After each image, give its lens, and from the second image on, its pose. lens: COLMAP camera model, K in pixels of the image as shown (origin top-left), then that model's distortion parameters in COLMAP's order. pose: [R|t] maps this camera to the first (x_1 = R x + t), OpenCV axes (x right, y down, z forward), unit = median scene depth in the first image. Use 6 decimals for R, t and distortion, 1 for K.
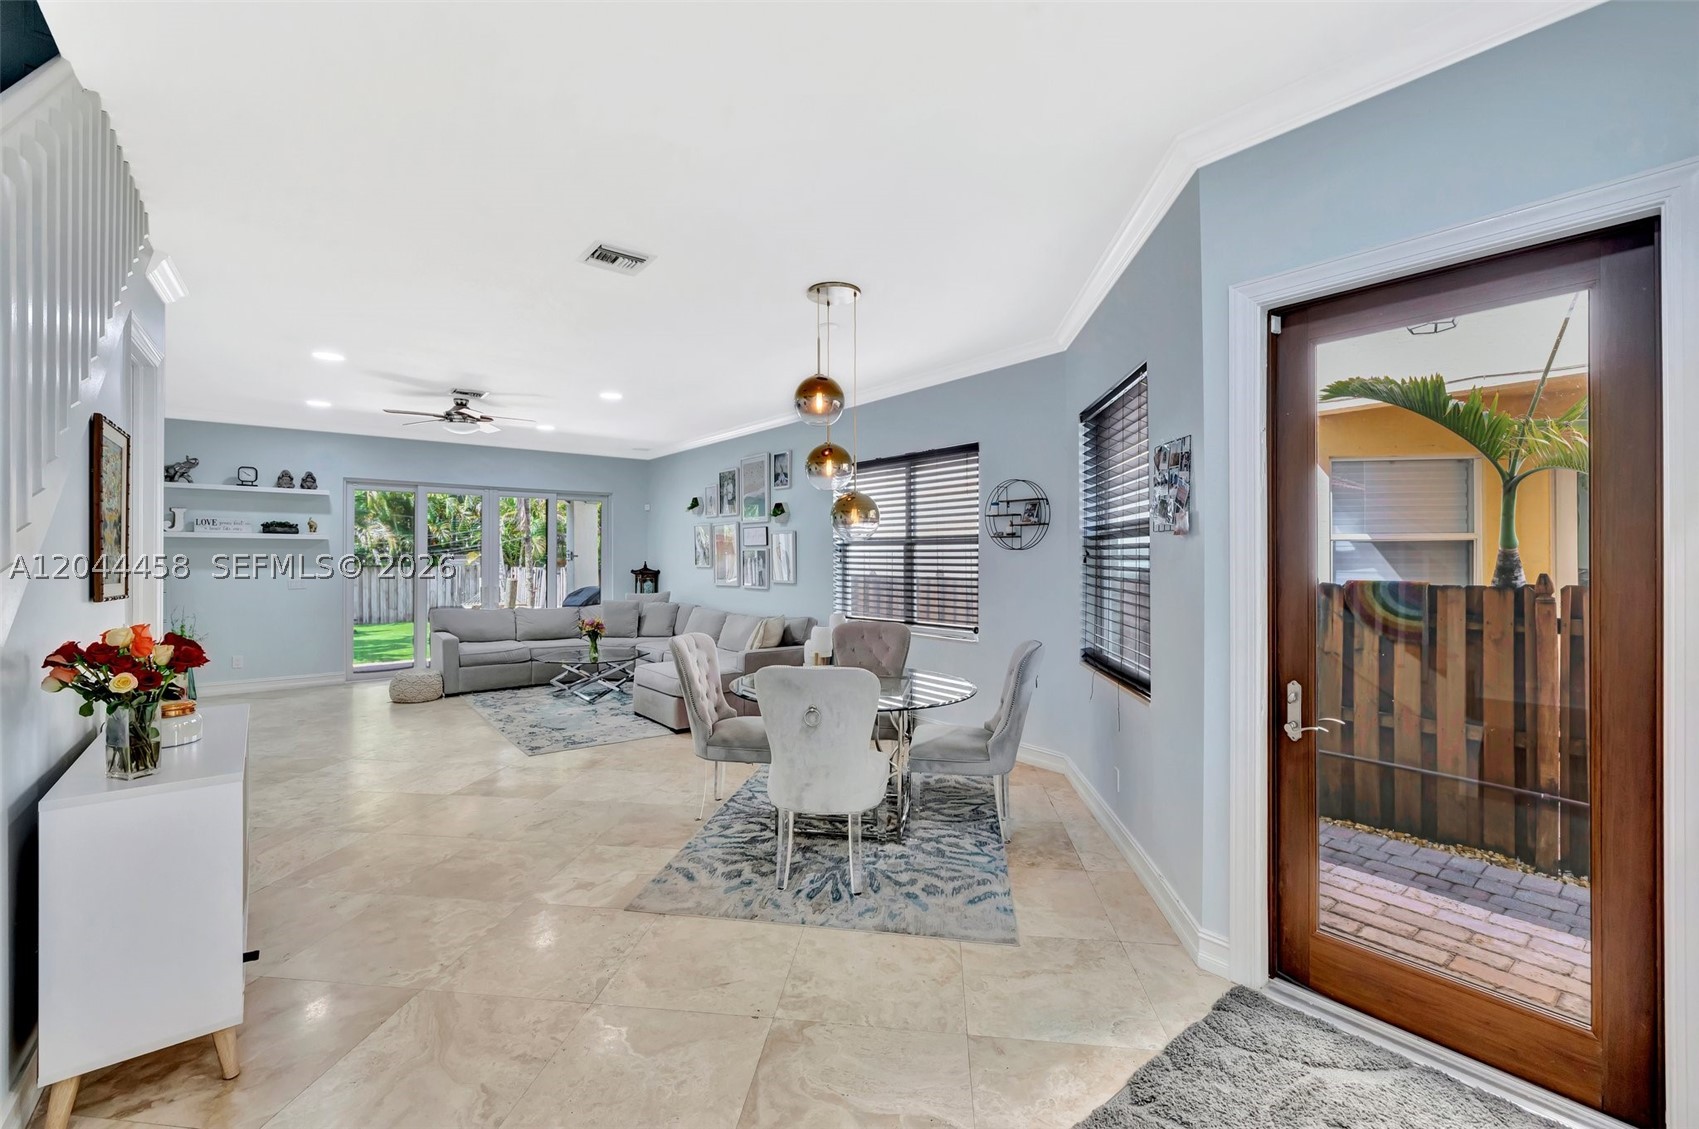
lens RADIAL K [[714.4, 0, 843.7], [0, 714.4, 552.9], [0, 0, 1]] dist [0.003236, -0.000238]
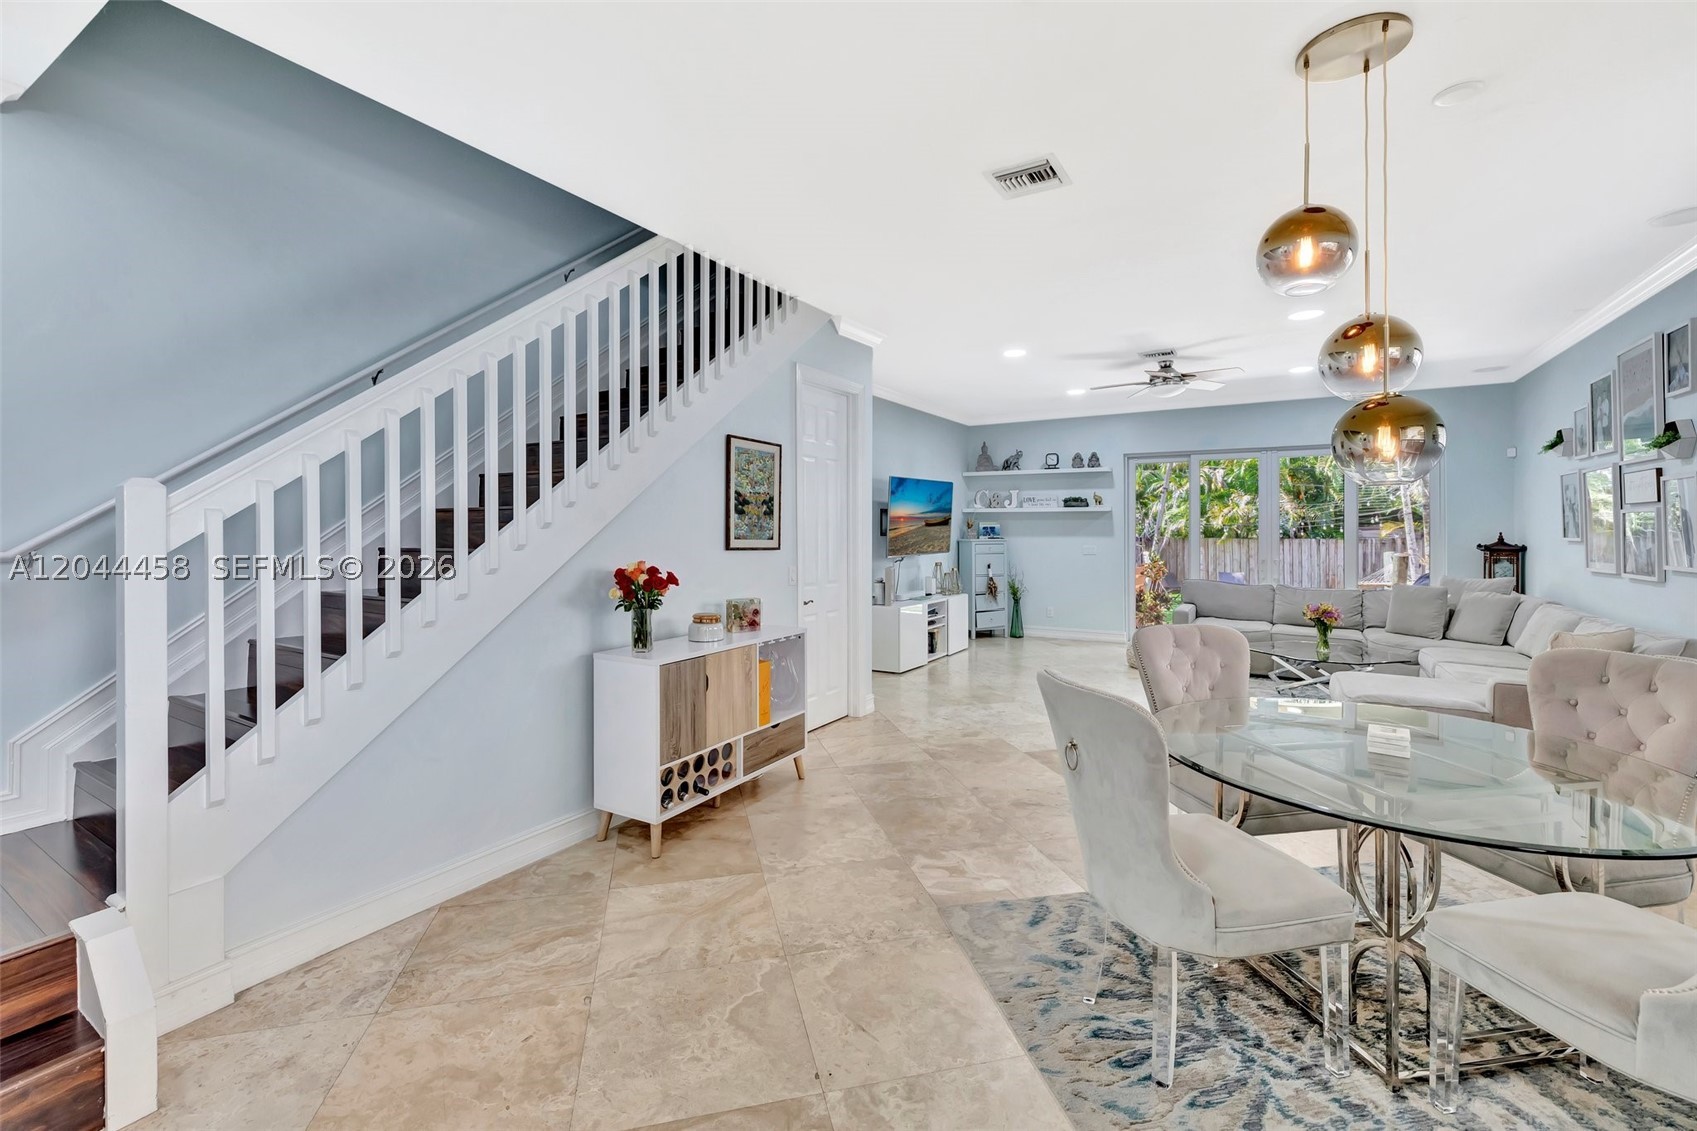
lens RADIAL K [[725.0, 0, 840.6], [0, 725.0, 529.8], [0, 0, 1]] dist [0.003037, 0.000428]
pose [[0.350587, 0.000016, -0.936530, 0.209690], [0.004690, 0.999987, 0.001773, 0.007169], [0.936518, -0.005014, 0.350583, 0.232786]]
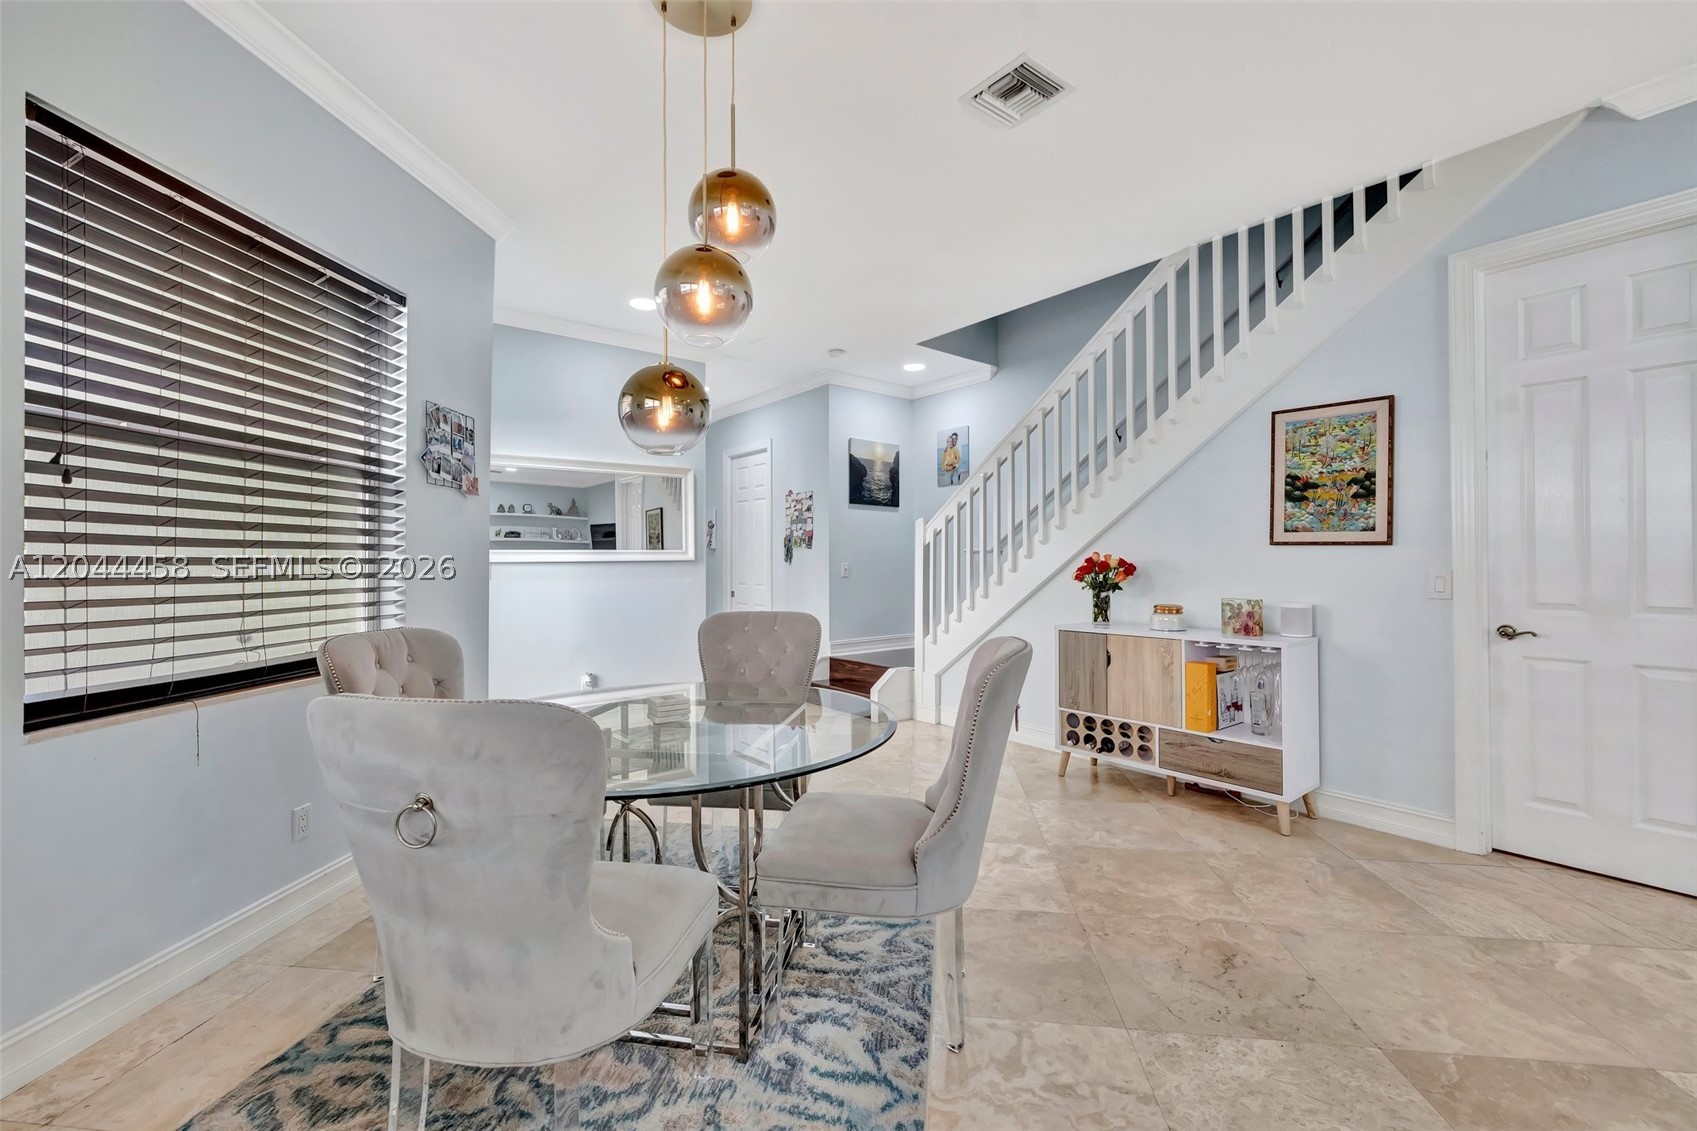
lens RADIAL K [[713.5, 0, 841.8], [0, 713.5, 553.4], [0, 0, 1]] dist [0.003236, -0.000238]
pose [[-0.999995, 0.002721, -0.001834, -0.065078], [0.002750, 0.999870, -0.015898, 0.037232], [0.001791, -0.015903, -0.999872, 0.849954]]
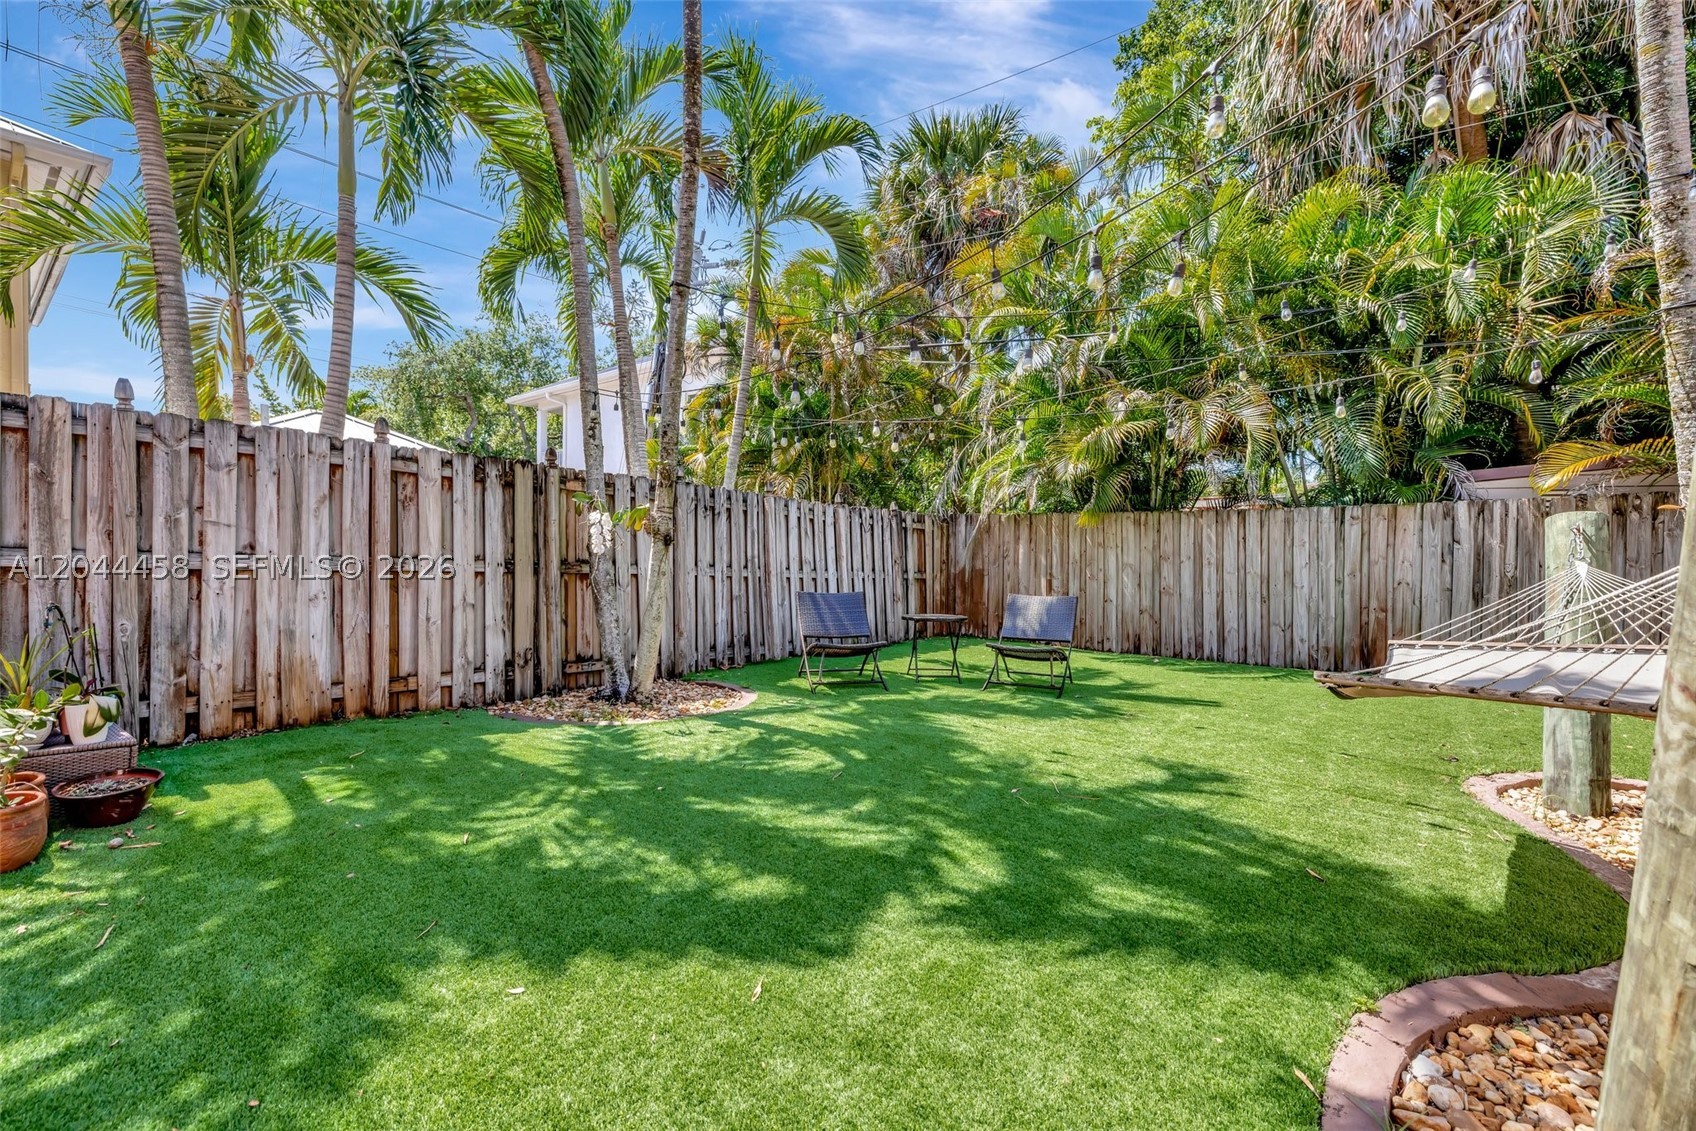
lens RADIAL K [[724.6, 0, 861.0], [0, 724.6, 563.9], [0, 0, 1]] dist [0.003037, 0.000428]
pose [[0.232660, 0.015428, -0.972436, -0.972399], [-0.006604, 0.999876, 0.014283, 0.125271], [0.972536, 0.003099, 0.232733, 2.100732]]
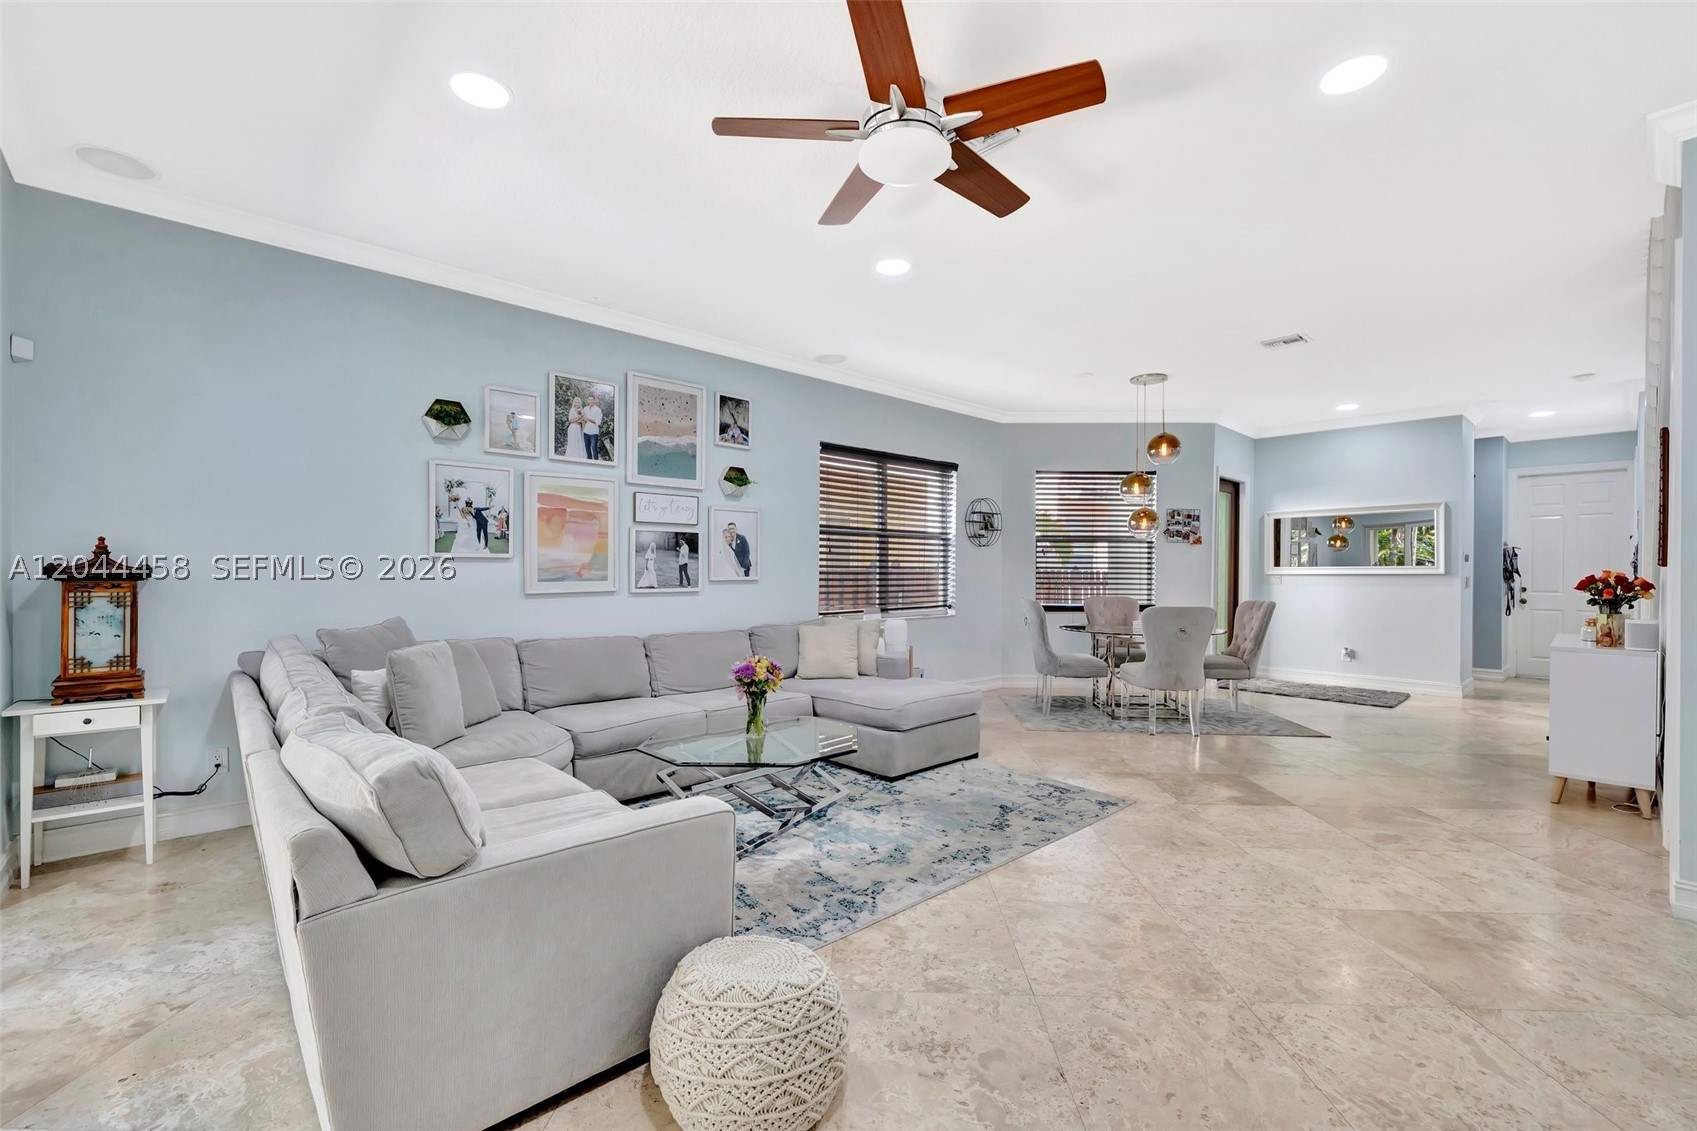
lens RADIAL K [[725.0, 0, 843.9], [0, 725.0, 571.5], [0, 0, 1]] dist [0.003037, 0.000428]
pose [[-0.089730, -0.002648, 0.995963, -0.843638], [-0.007589, 0.999969, 0.001975, 0.032591], [-0.995937, -0.007381, -0.089747, 0.995593]]
